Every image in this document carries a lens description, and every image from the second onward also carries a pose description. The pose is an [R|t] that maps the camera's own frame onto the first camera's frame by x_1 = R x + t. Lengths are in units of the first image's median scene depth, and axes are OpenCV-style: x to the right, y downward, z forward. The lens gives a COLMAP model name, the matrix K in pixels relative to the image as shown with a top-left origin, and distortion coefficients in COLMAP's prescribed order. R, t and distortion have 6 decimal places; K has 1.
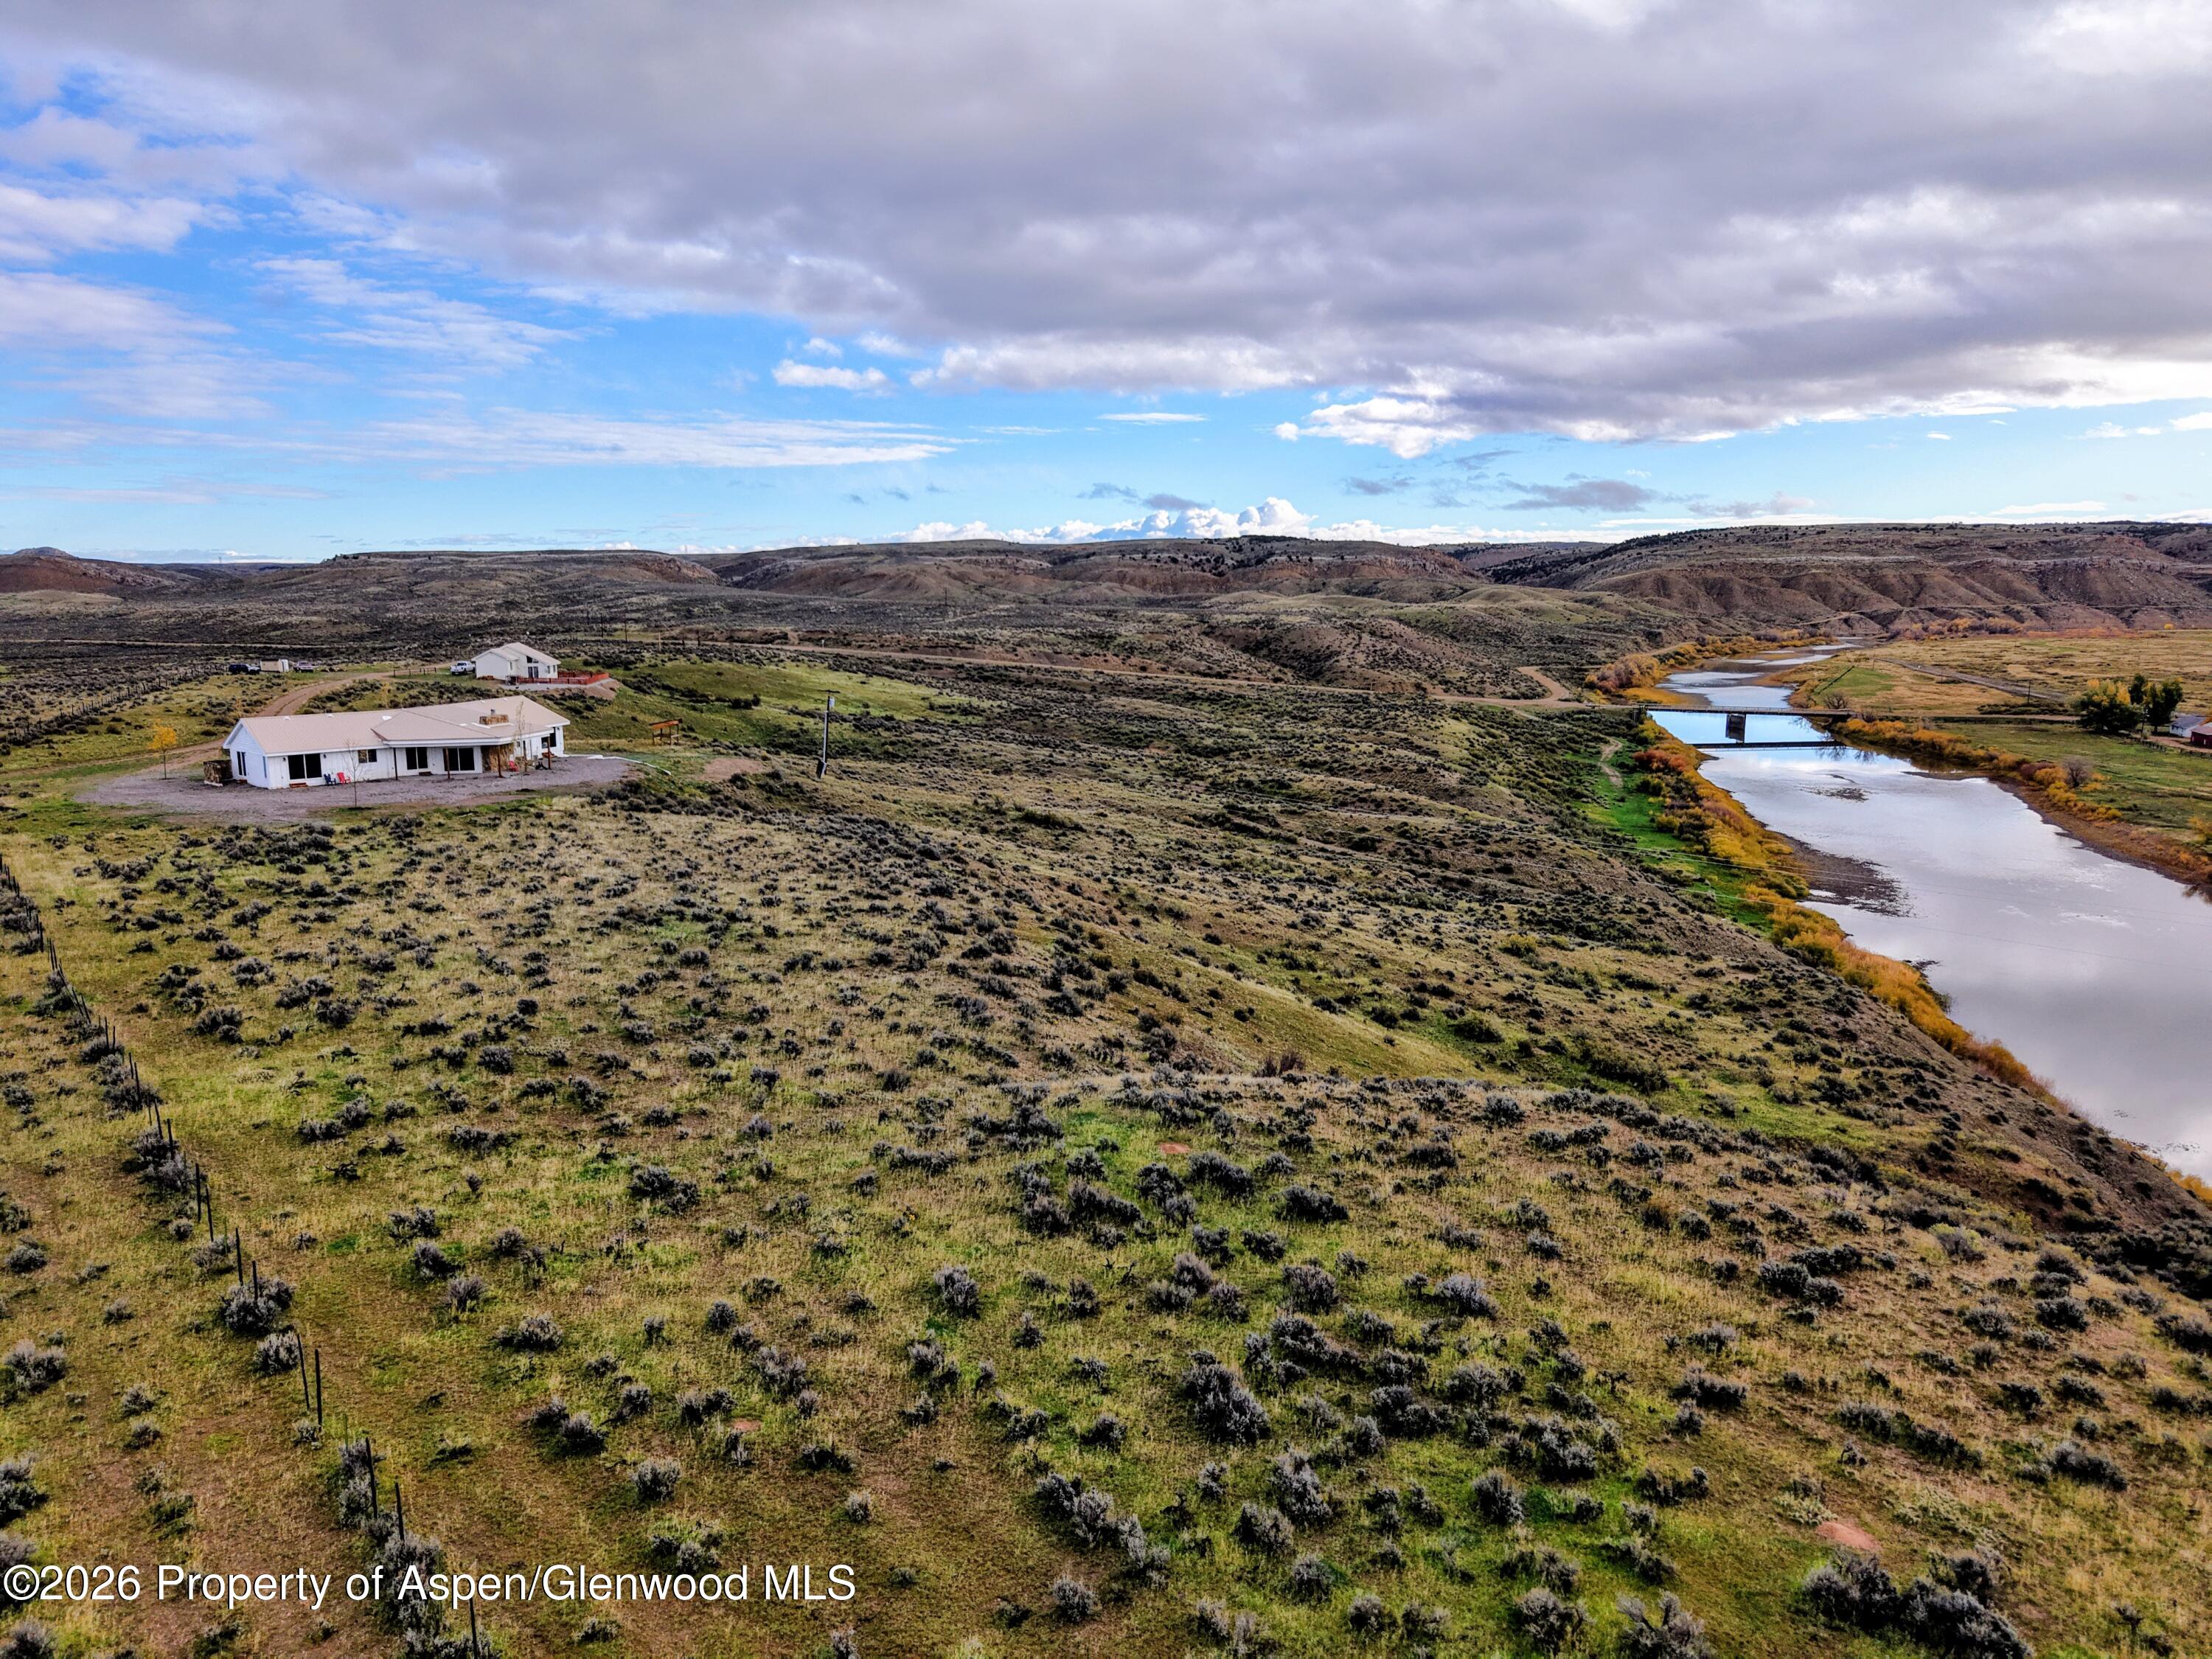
lens RADIAL K [[1614.3, 0, 1106.0], [0, 1614.3, 829.5], [0, 0, 1]] dist [0.188059, -0.233709]
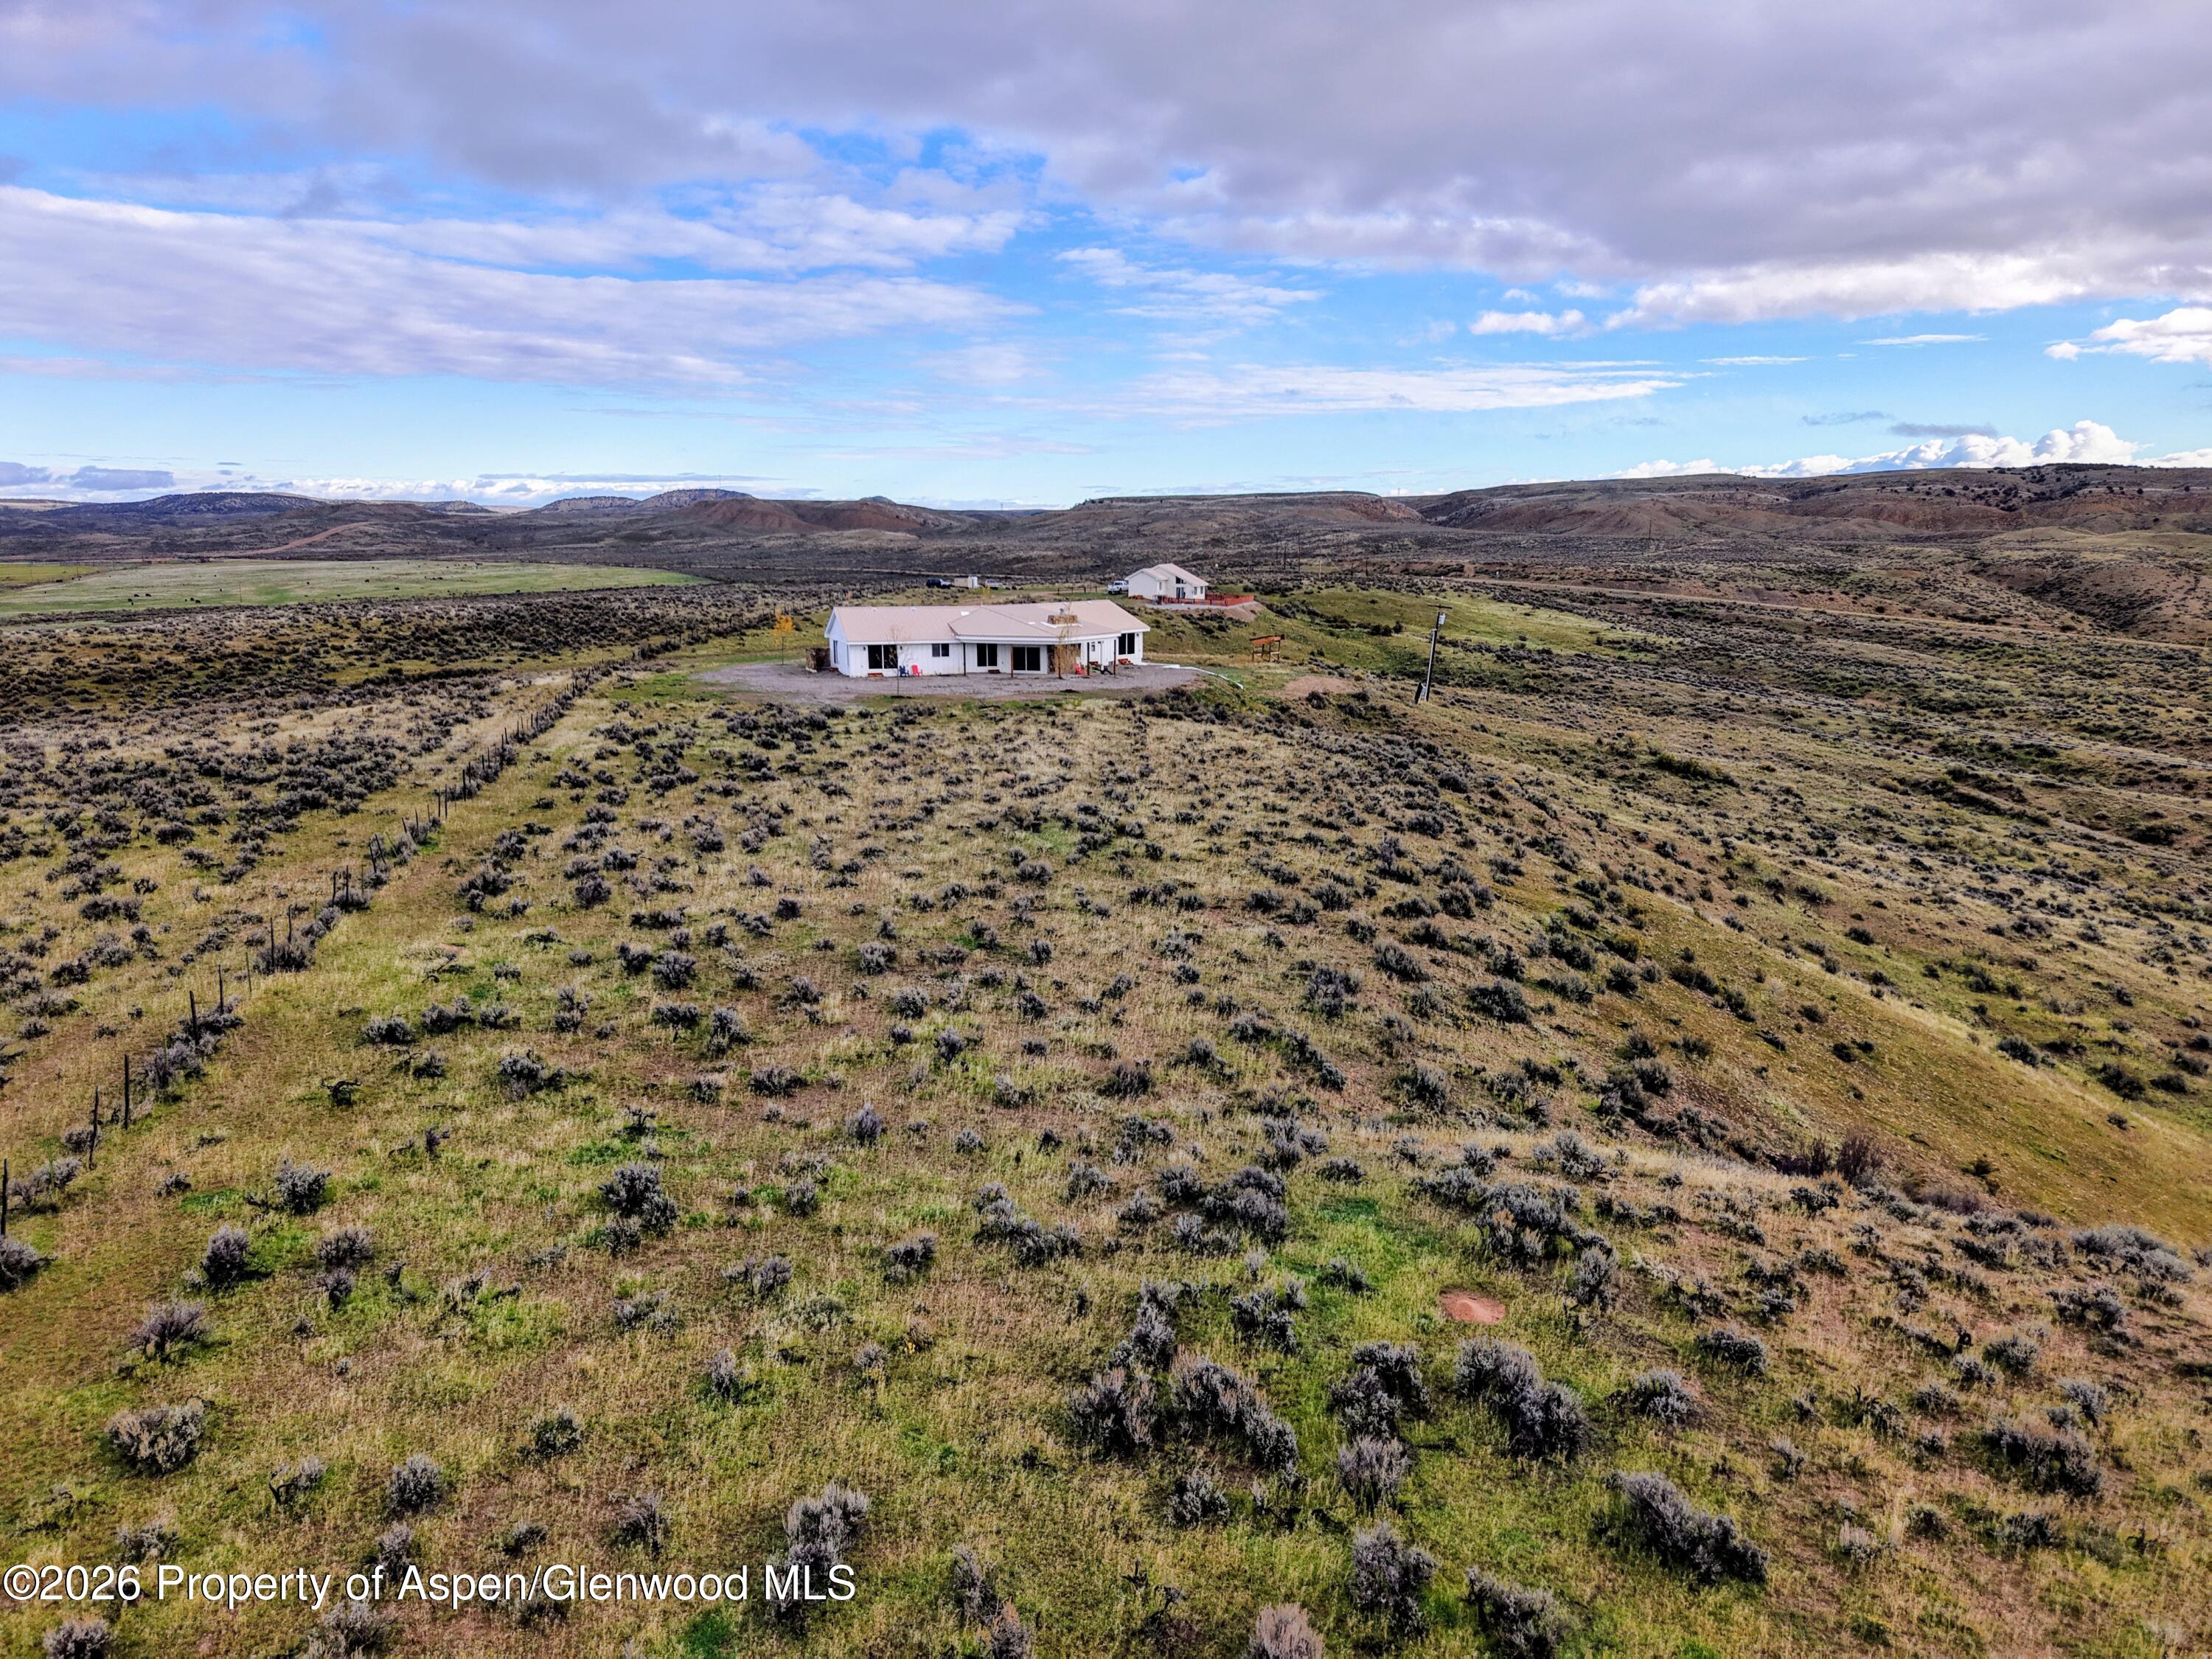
lens RADIAL K [[1520.8, 0, 1115.7], [0, 1520.8, 836.7], [0, 0, 1]] dist [0.028998, -0.035470]
pose [[0.891708, 0.089202, -0.443734, 0.051741], [-0.074042, 0.995929, 0.051416, 0.010149], [0.446514, -0.012993, 0.894682, 0.184506]]
